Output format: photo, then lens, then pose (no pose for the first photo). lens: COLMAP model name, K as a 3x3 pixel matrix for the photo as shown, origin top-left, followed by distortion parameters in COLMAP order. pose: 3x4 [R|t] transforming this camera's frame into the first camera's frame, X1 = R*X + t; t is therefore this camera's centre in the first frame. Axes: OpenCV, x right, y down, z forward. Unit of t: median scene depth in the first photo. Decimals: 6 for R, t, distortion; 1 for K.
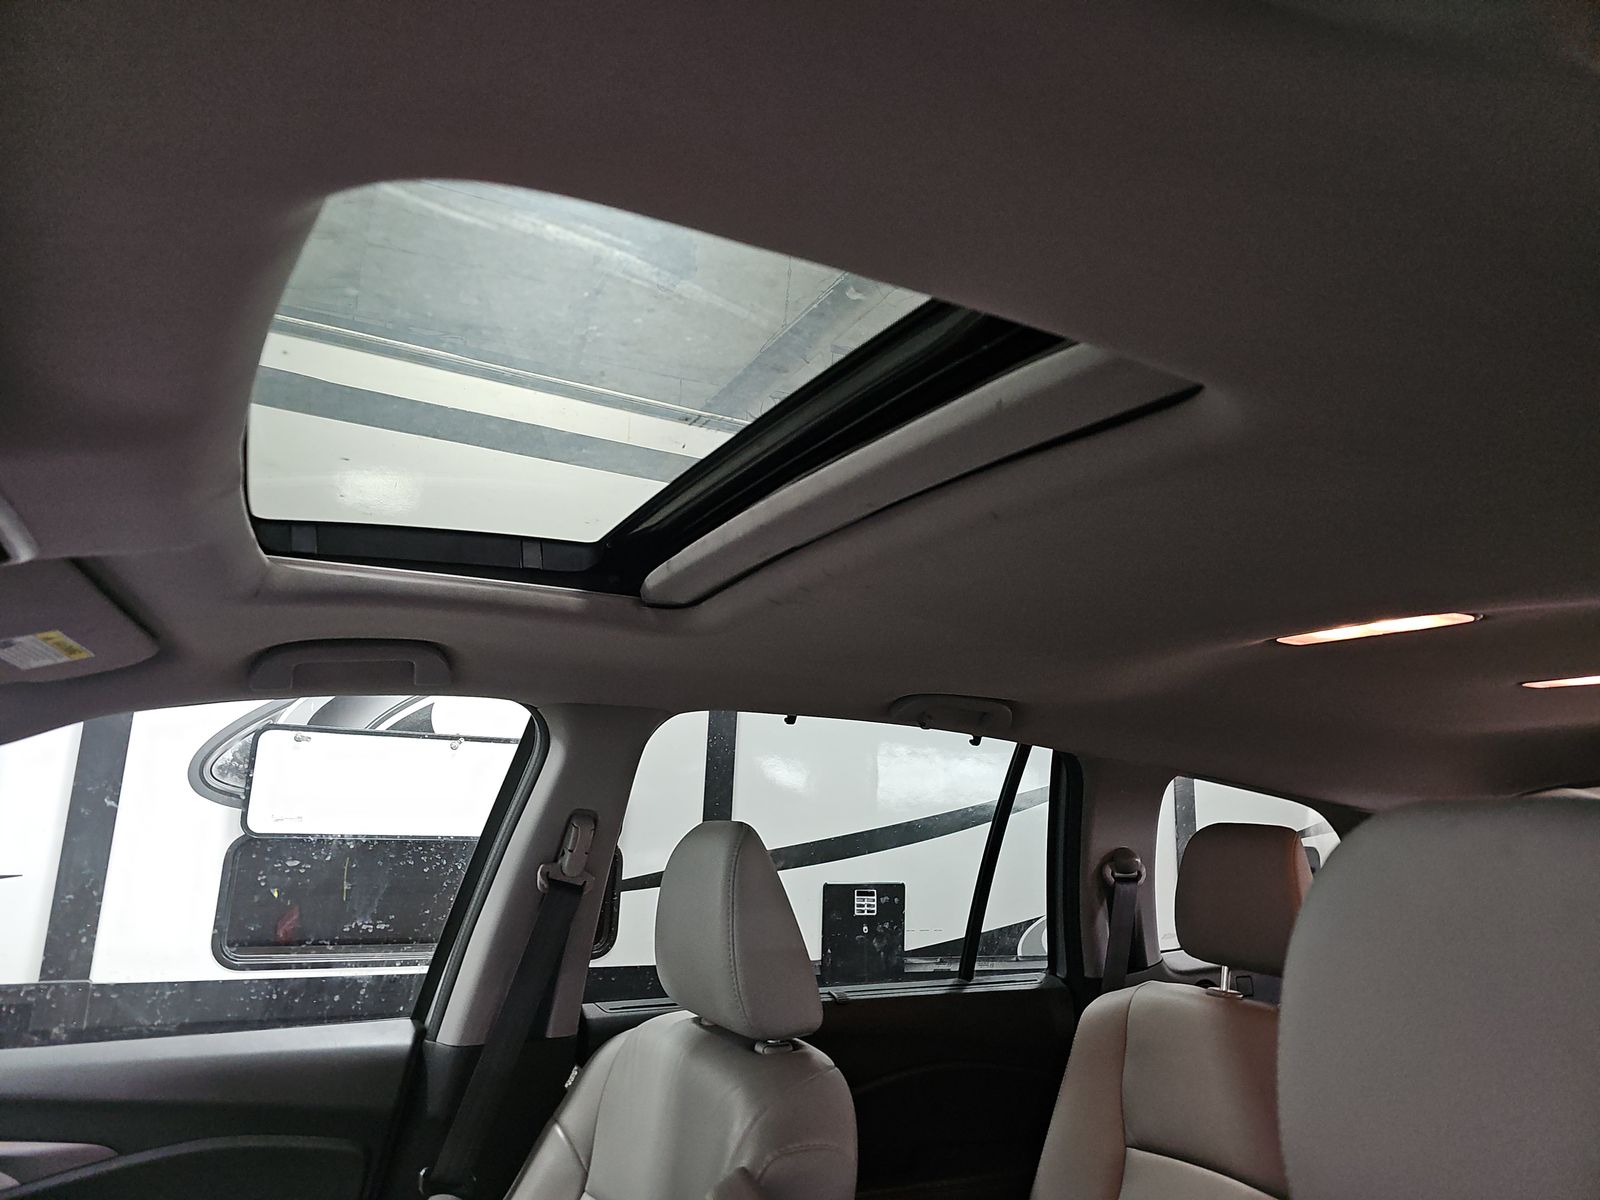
lens RADIAL K [[1060.7, 0, 806.6], [0, 1060.7, 604.3], [0, 0, 1]] dist [0.041595, -0.036189]
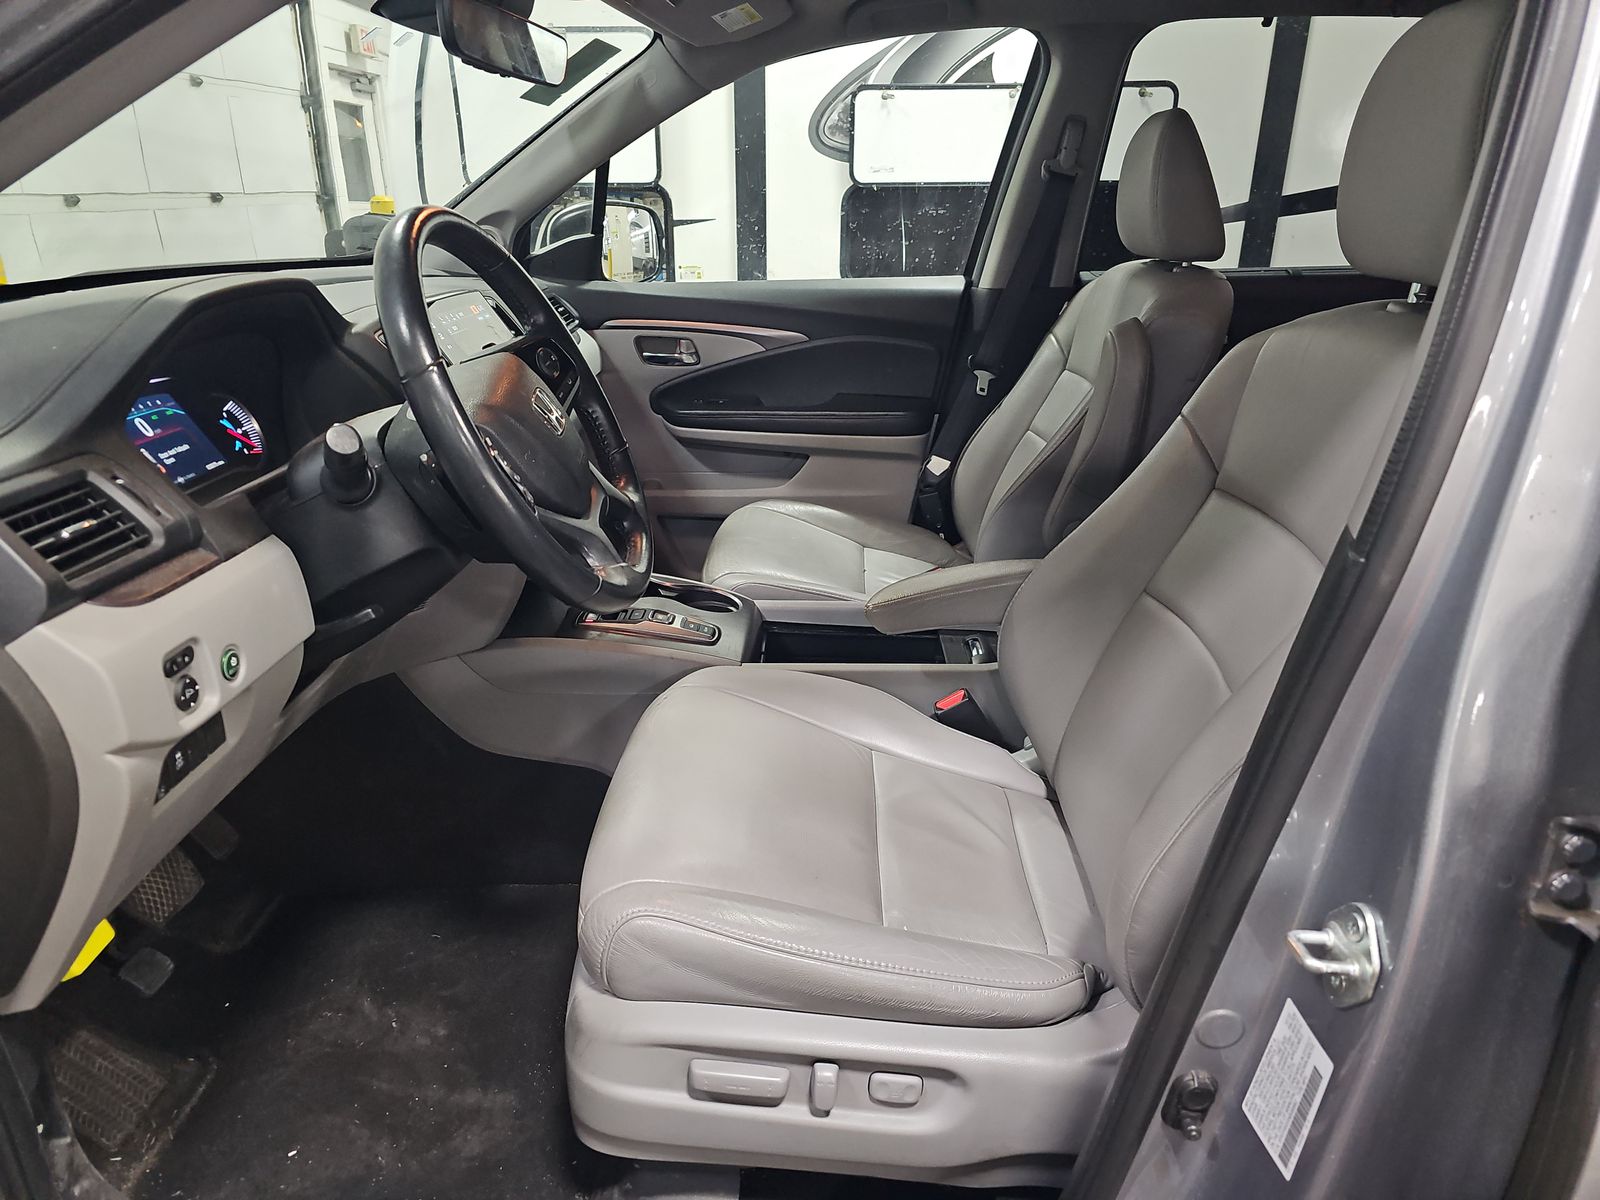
lens RADIAL K [[1060.7, 0, 788.5], [0, 1060.7, 602.3], [0, 0, 1]] dist [0.041595, -0.036189]
pose [[0.861914, 0.149837, -0.484410, 0.217442], [0.132224, 0.855870, 0.500003, -0.002380], [0.489511, -0.495010, 0.717875, -0.432218]]
